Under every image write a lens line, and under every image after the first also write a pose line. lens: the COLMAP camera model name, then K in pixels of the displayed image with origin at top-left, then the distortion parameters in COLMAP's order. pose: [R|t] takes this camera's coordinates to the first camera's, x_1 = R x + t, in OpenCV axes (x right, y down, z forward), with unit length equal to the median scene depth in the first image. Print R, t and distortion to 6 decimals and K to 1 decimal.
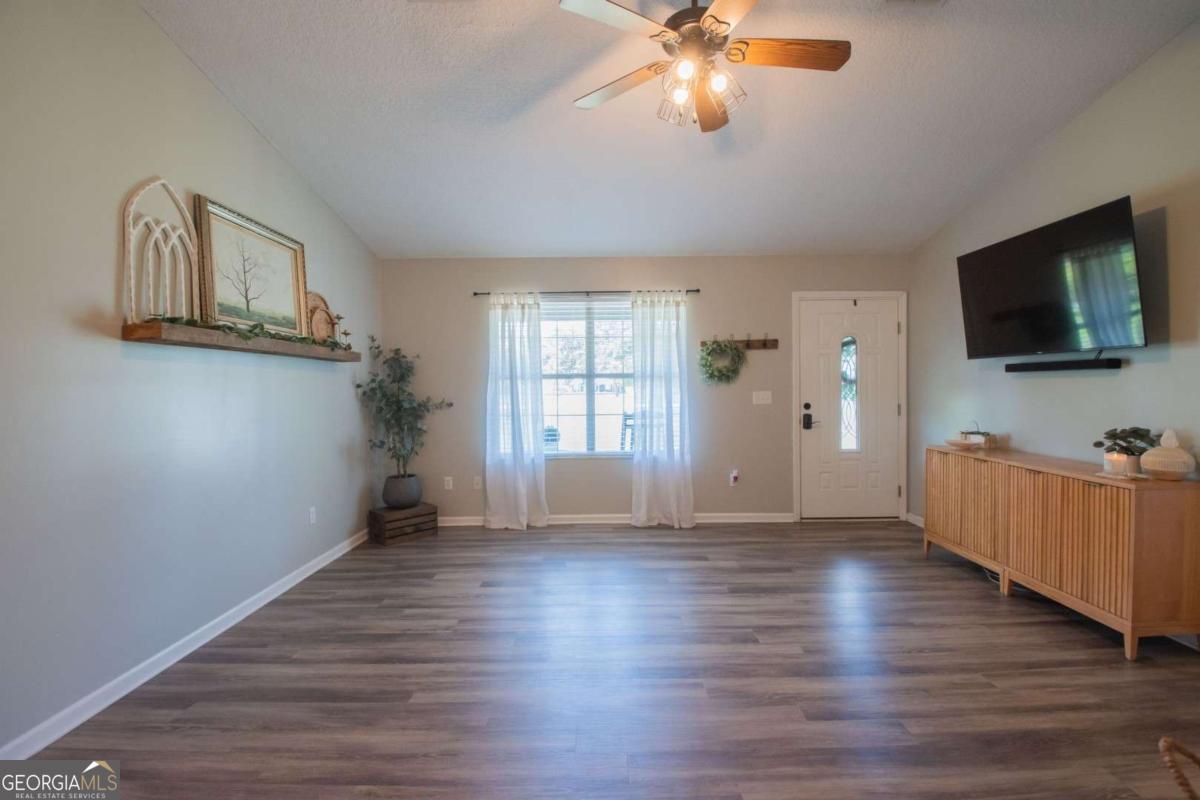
lens RADIAL K [[538.7, 0, 603.4], [0, 538.7, 389.0], [0, 0, 1]] dist [0.011535, -0.023811]
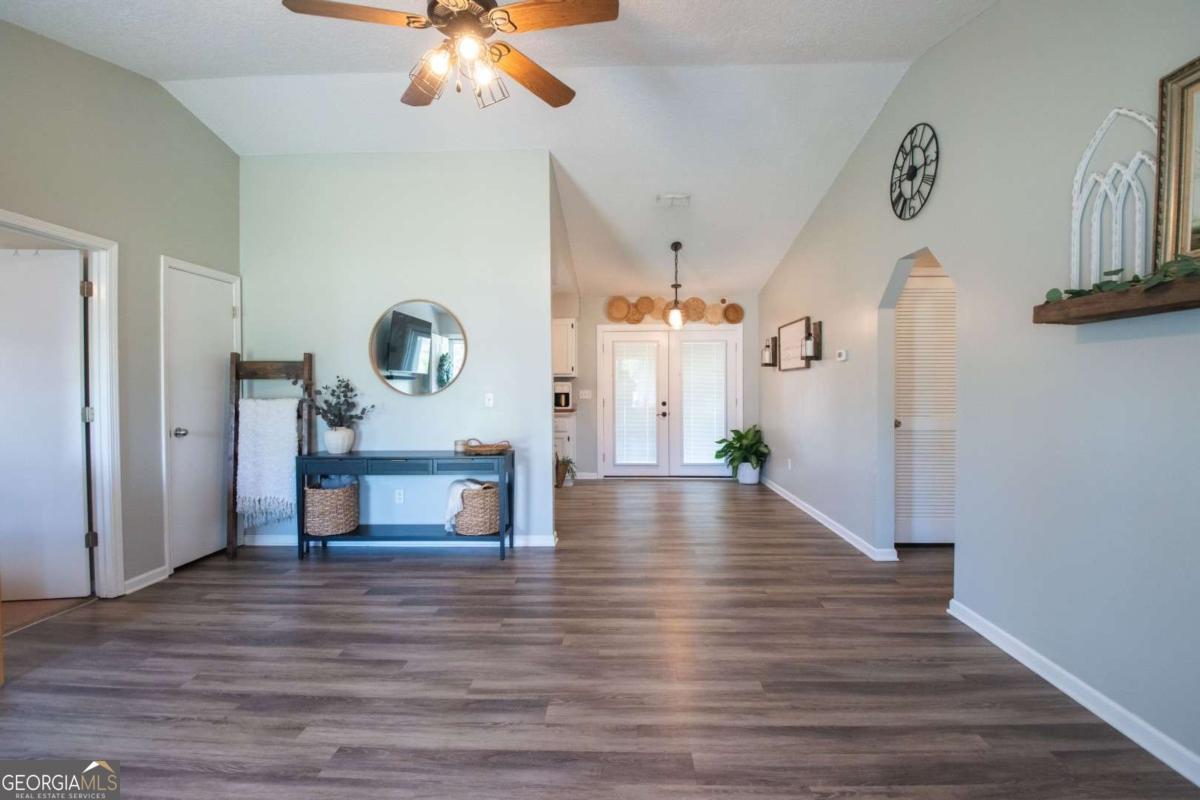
lens RADIAL K [[538.7, 0, 603.4], [0, 538.7, 389.0], [0, 0, 1]] dist [0.011535, -0.023811]
pose [[-0.999091, 0.014377, 0.040127, -0.095304], [0.014875, 0.999816, 0.012146, -0.000863], [-0.039945, 0.012732, -0.999121, 1.783802]]
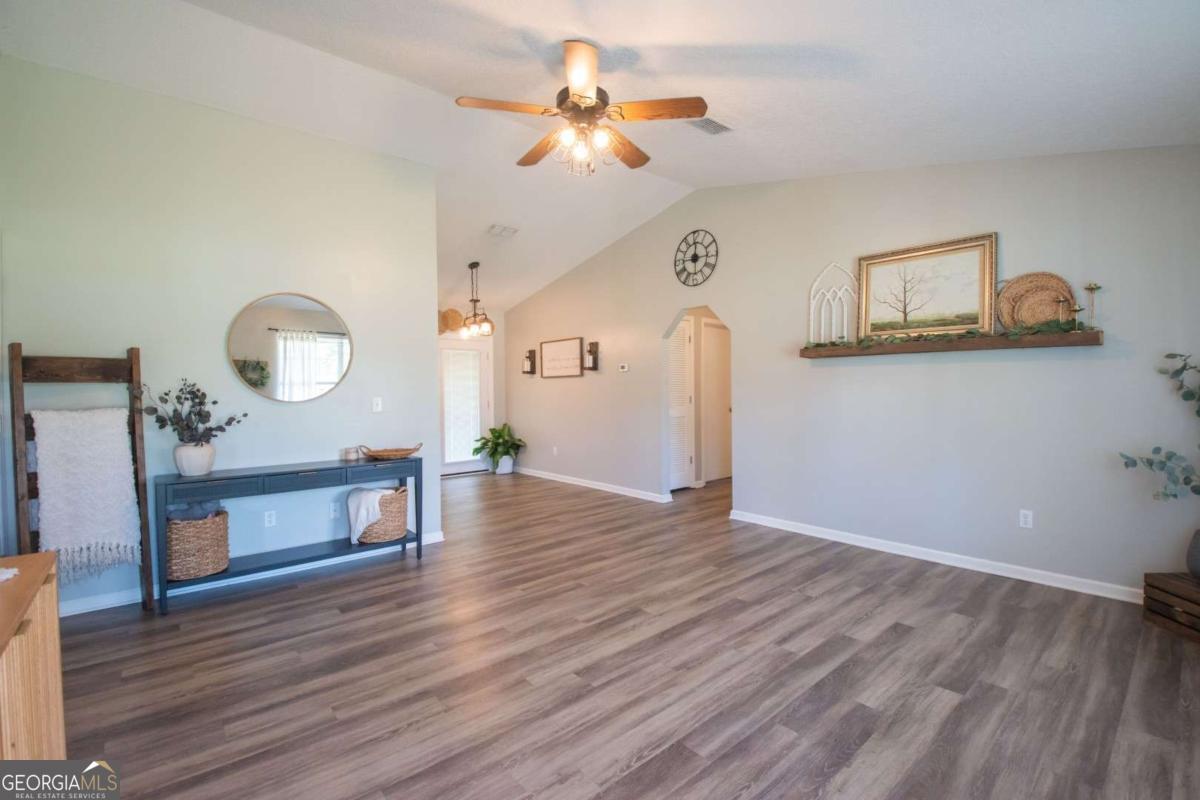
lens RADIAL K [[526.2, 0, 606.6], [0, 526.2, 393.7], [0, 0, 1]] dist [0.010252, -0.022367]
pose [[-0.758822, 0.023472, -0.650875, 0.854217], [0.012720, 0.999694, 0.021222, -0.010301], [0.651174, 0.007825, -0.758889, 1.798482]]
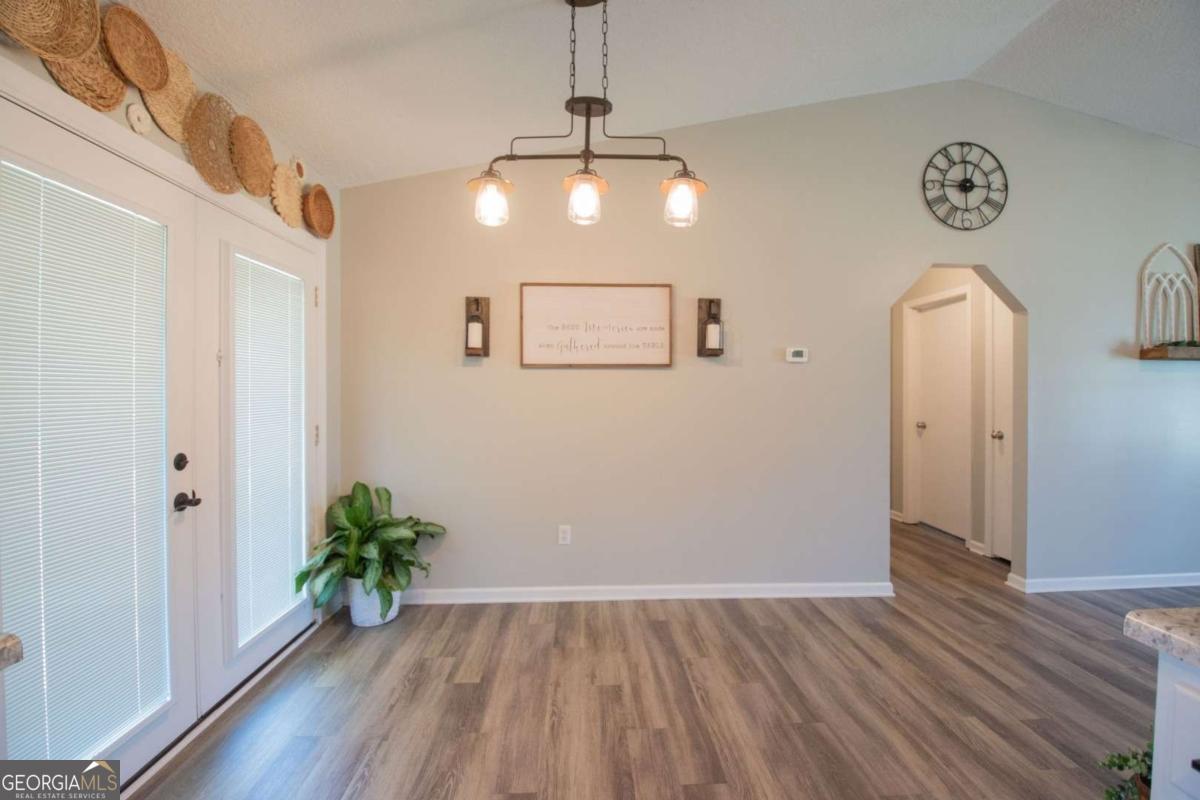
lens RADIAL K [[537.1, 0, 600.0], [0, 537.1, 400.0], [0, 0, 1]] dist [-0.036081, -0.000341]
pose [[0.042809, 0.018379, -0.998914, 0.461991], [-0.009773, 0.999791, 0.017976, 0.011117], [0.999035, 0.008993, 0.042979, -0.548291]]
